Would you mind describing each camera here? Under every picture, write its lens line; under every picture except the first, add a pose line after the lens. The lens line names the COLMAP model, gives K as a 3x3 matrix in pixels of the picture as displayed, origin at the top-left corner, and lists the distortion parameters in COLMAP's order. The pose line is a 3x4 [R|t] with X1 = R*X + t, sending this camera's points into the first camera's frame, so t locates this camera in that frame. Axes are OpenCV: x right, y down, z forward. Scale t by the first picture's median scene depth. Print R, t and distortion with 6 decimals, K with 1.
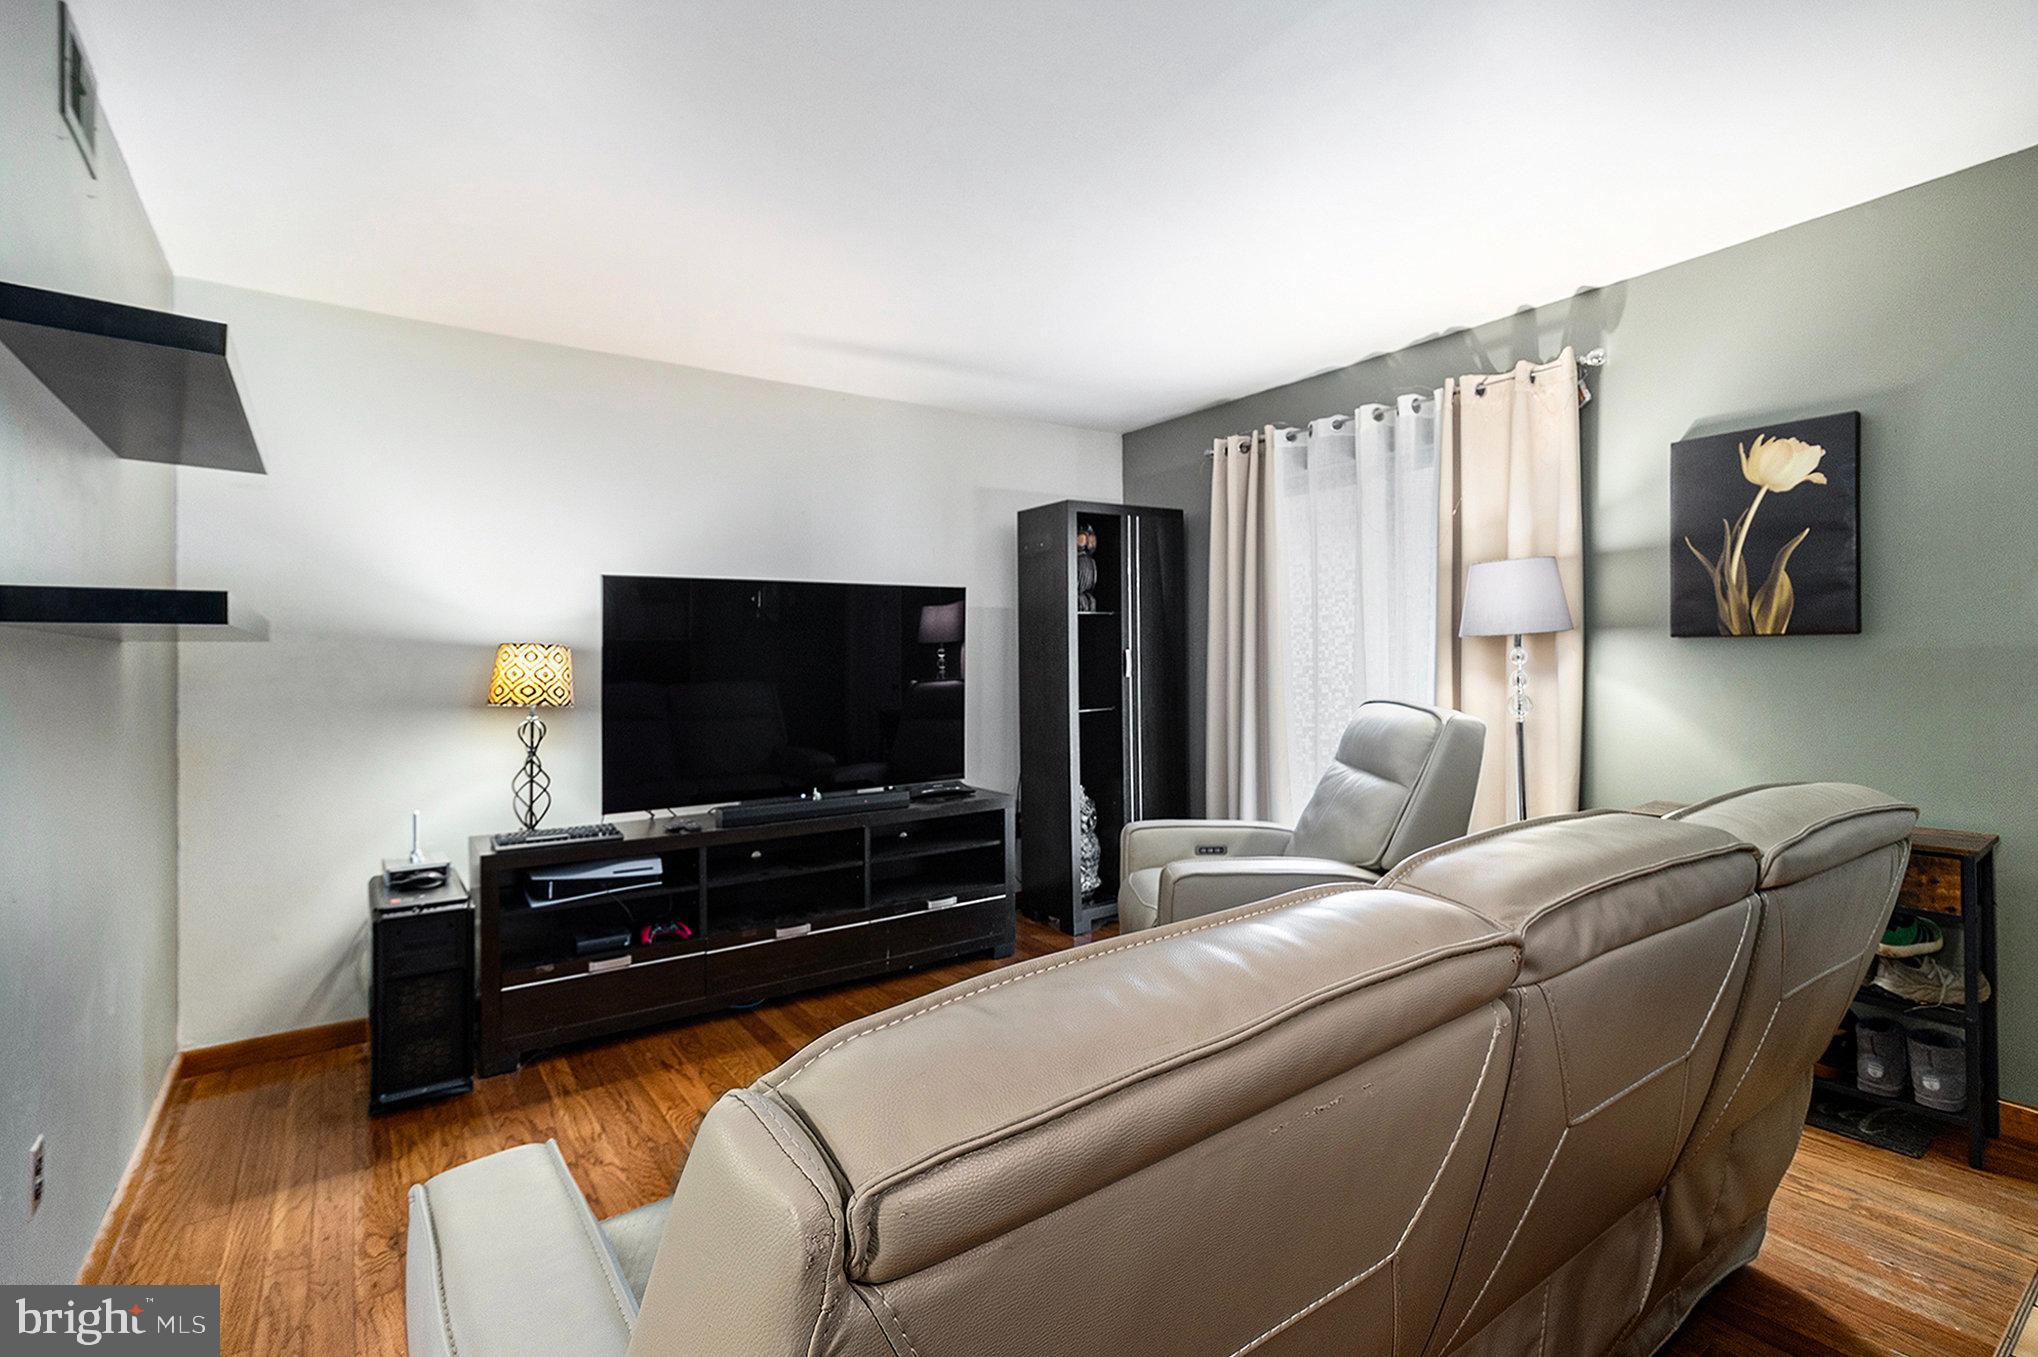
lens RADIAL K [[952.6, 0, 1027.2], [0, 952.6, 654.0], [0, 0, 1]] dist [0.004458, 0.000578]
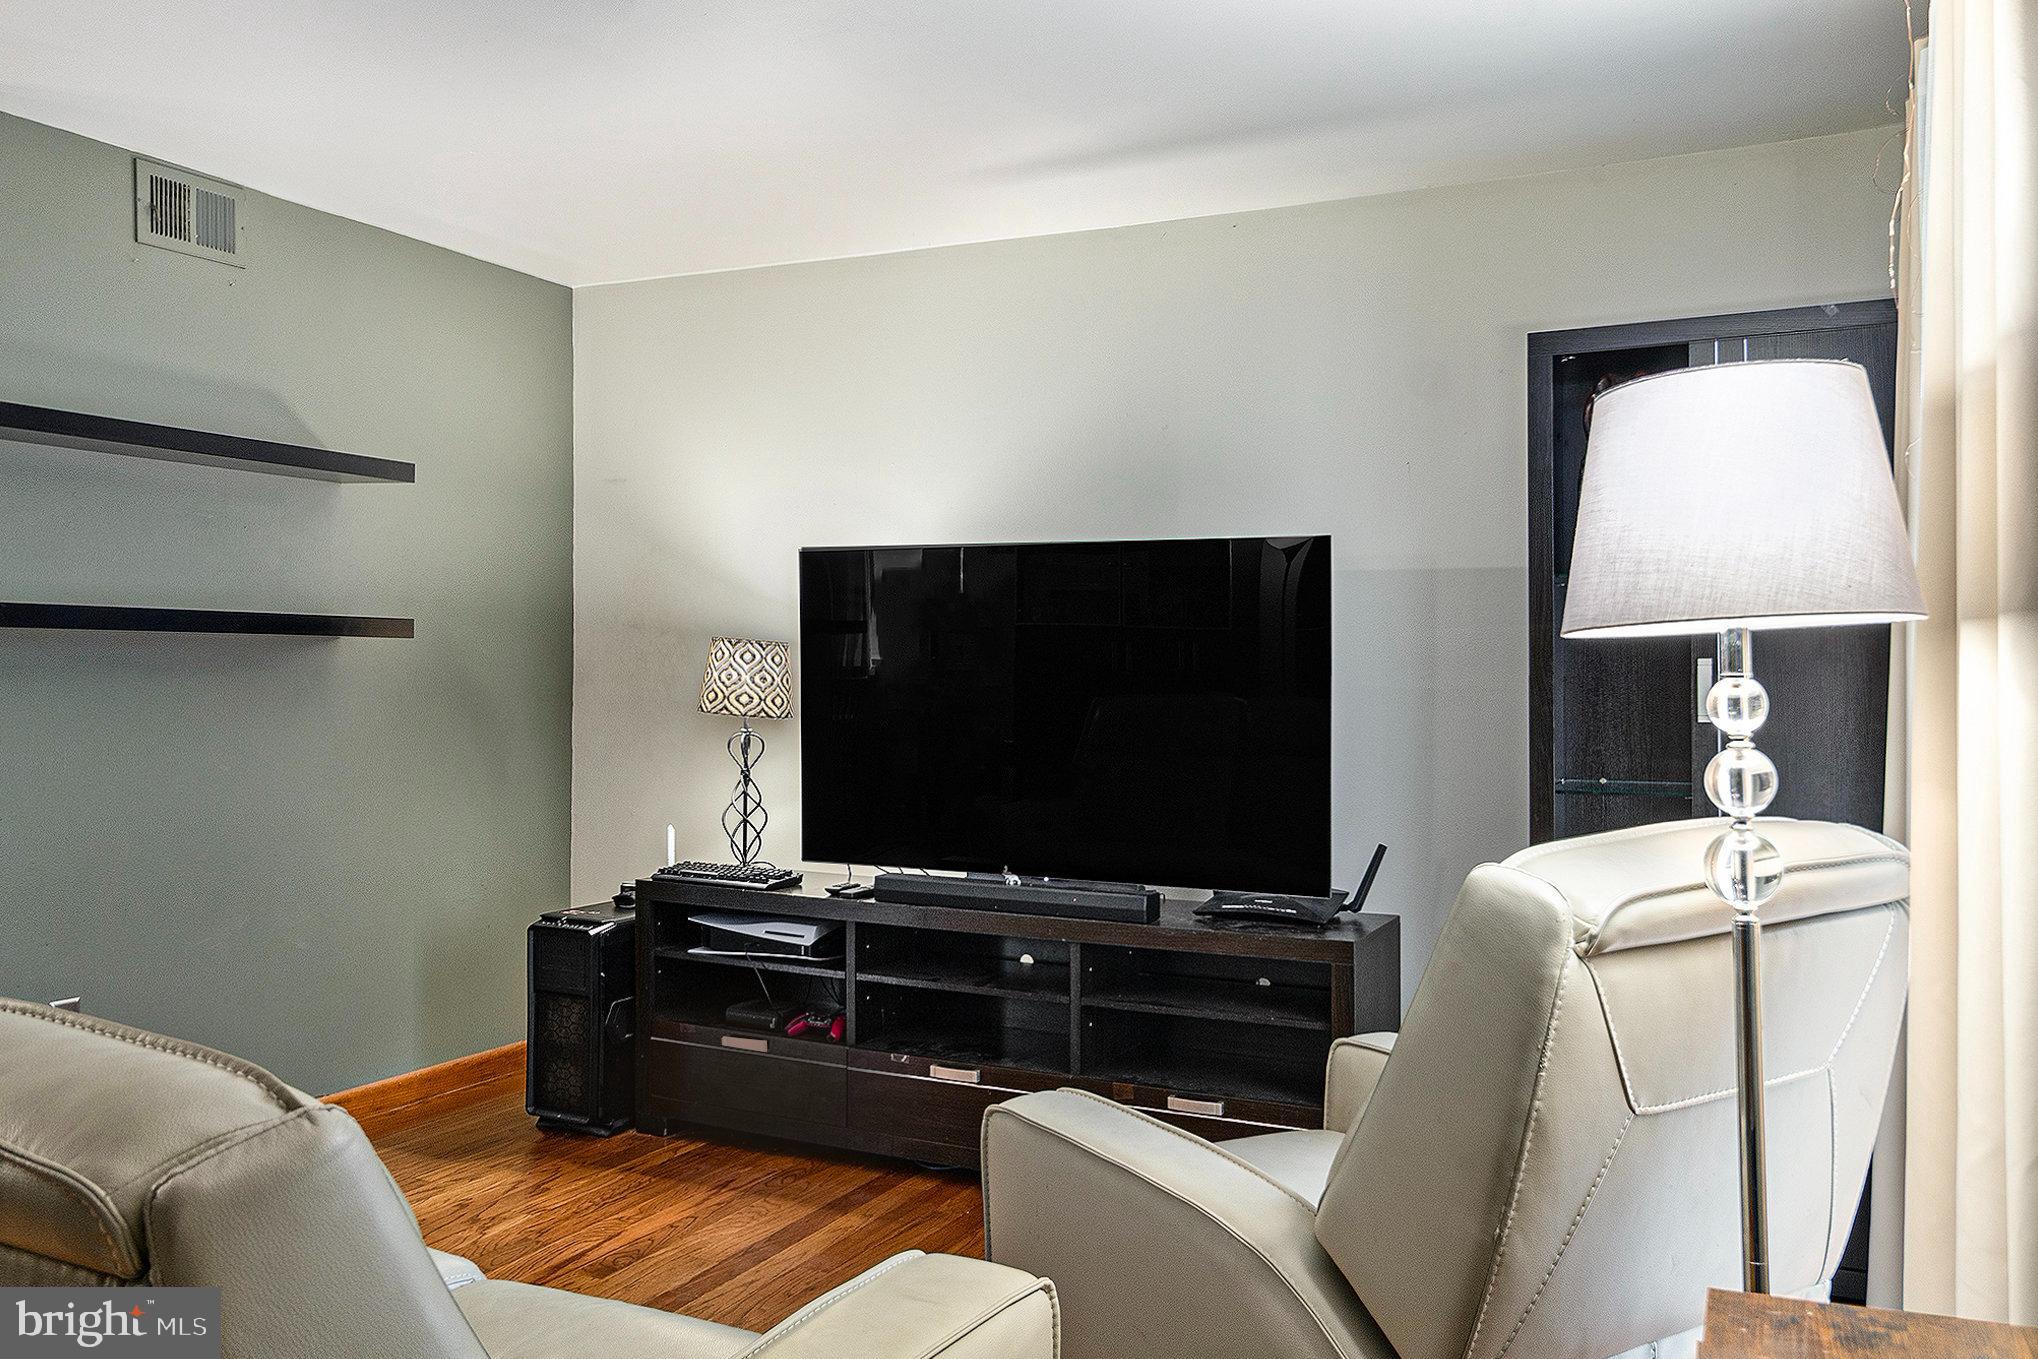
lens RADIAL K [[1610.2, 0, 1019.0], [0, 1610.2, 679.5], [0, 0, 1]] dist [-0.000504, -0.000700]
pose [[0.470730, 0.026103, -0.881891, 0.874579], [-0.007846, 0.999647, 0.025401, -0.015977], [0.882242, -0.005037, 0.470769, 0.589465]]
